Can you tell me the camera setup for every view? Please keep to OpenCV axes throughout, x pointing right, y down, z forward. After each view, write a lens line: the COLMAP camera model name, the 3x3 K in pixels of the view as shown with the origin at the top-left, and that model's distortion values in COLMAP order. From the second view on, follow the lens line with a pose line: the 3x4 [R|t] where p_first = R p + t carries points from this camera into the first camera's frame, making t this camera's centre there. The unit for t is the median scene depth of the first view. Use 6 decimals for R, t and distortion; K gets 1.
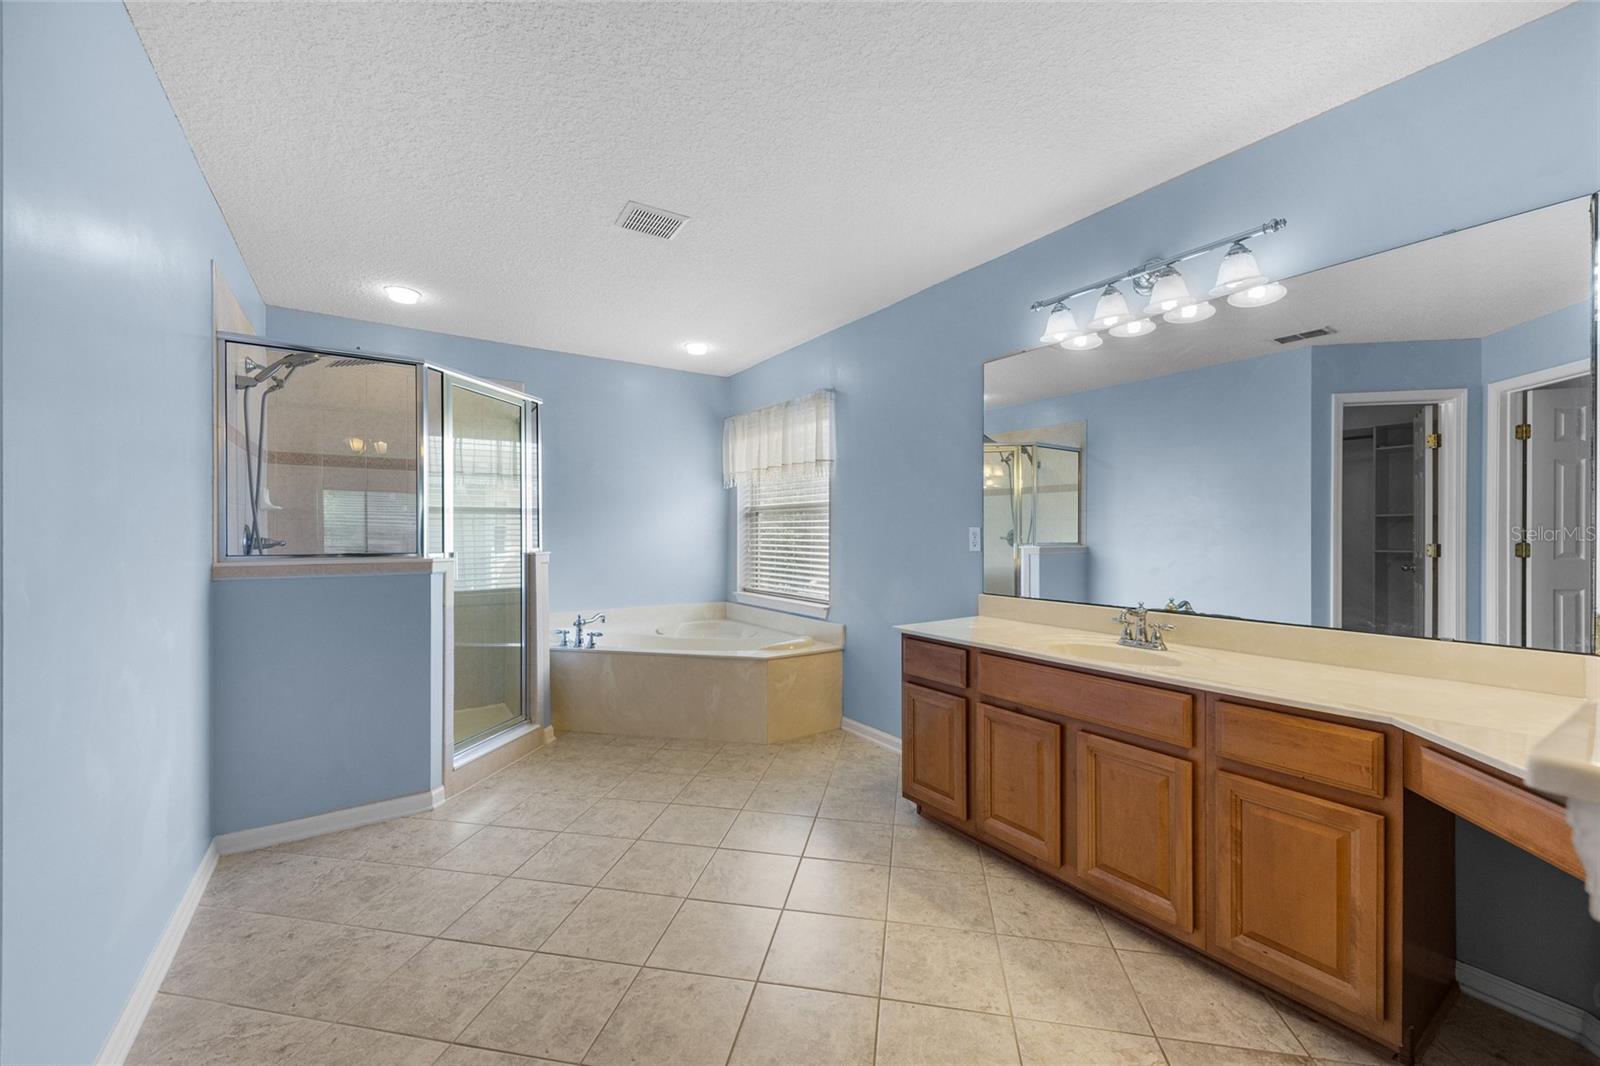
lens RADIAL K [[626.3, 0, 802.1], [0, 626.3, 543.3], [0, 0, 1]] dist [0.003840, -0.000199]
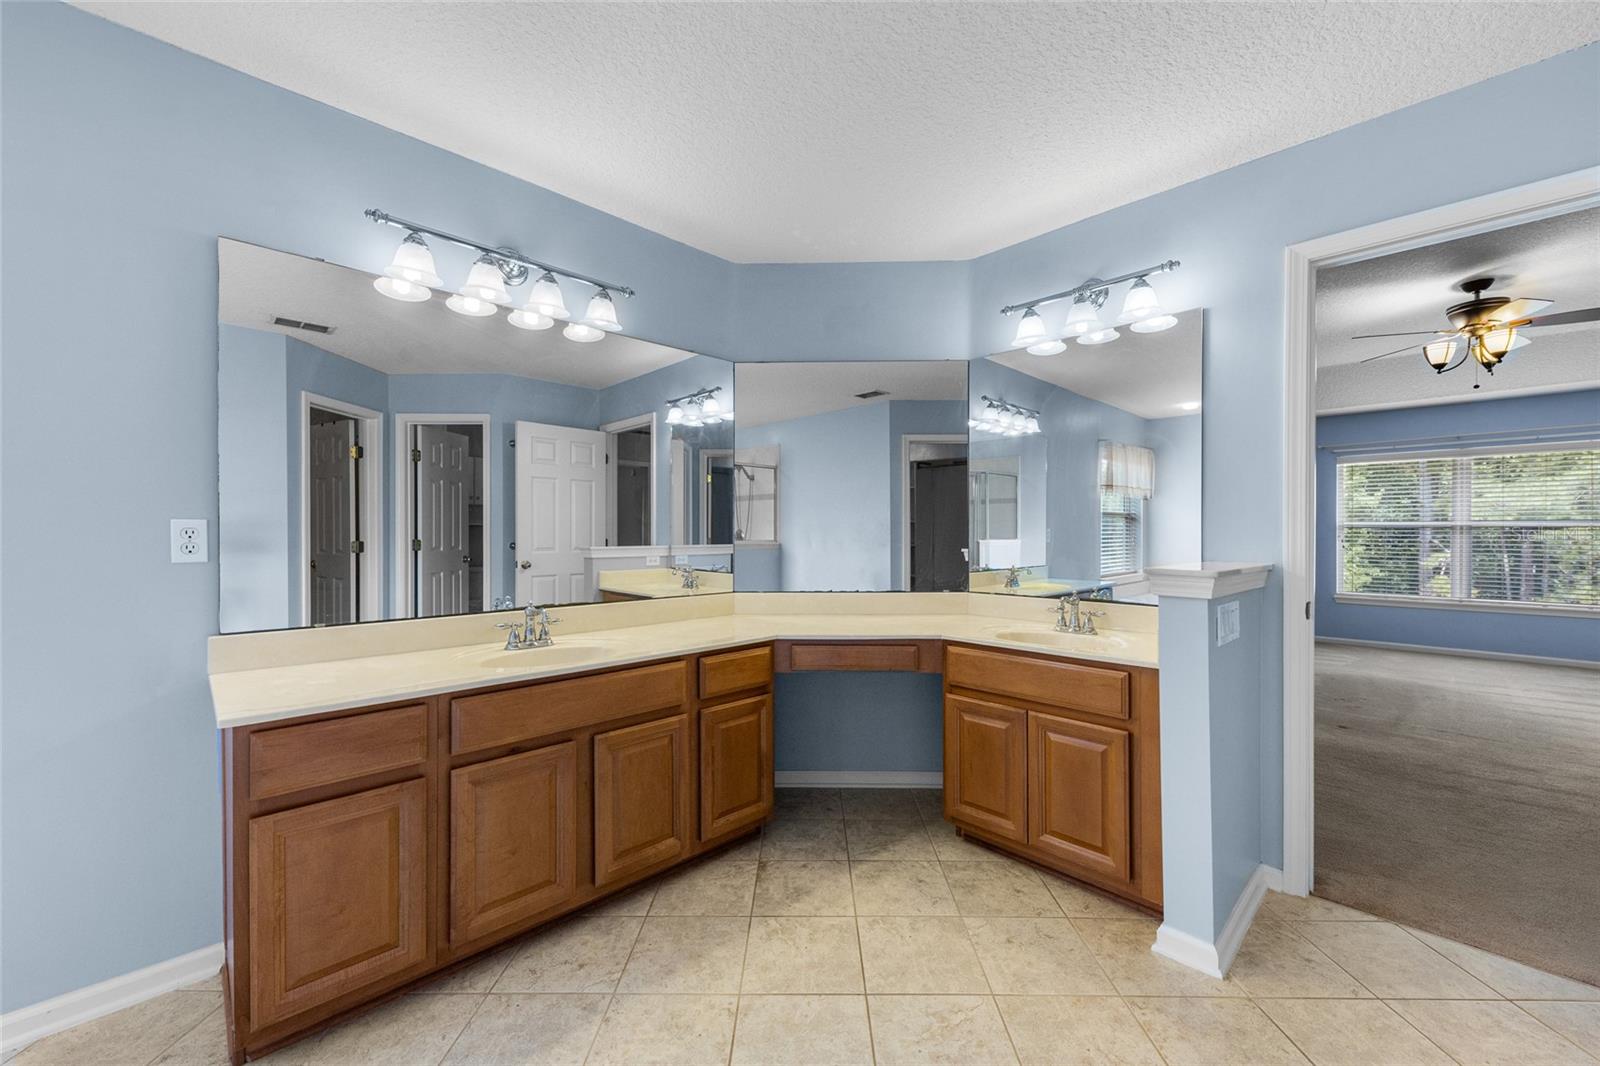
lens RADIAL K [[626.3, 0, 803.5], [0, 626.3, 522.0], [0, 0, 1]] dist [0.003840, -0.000199]
pose [[-0.192422, 0.018010, 0.981147, -0.426736], [0.010814, 0.999810, -0.016232, -0.009327], [-0.981253, 0.007487, -0.192580, 0.637953]]
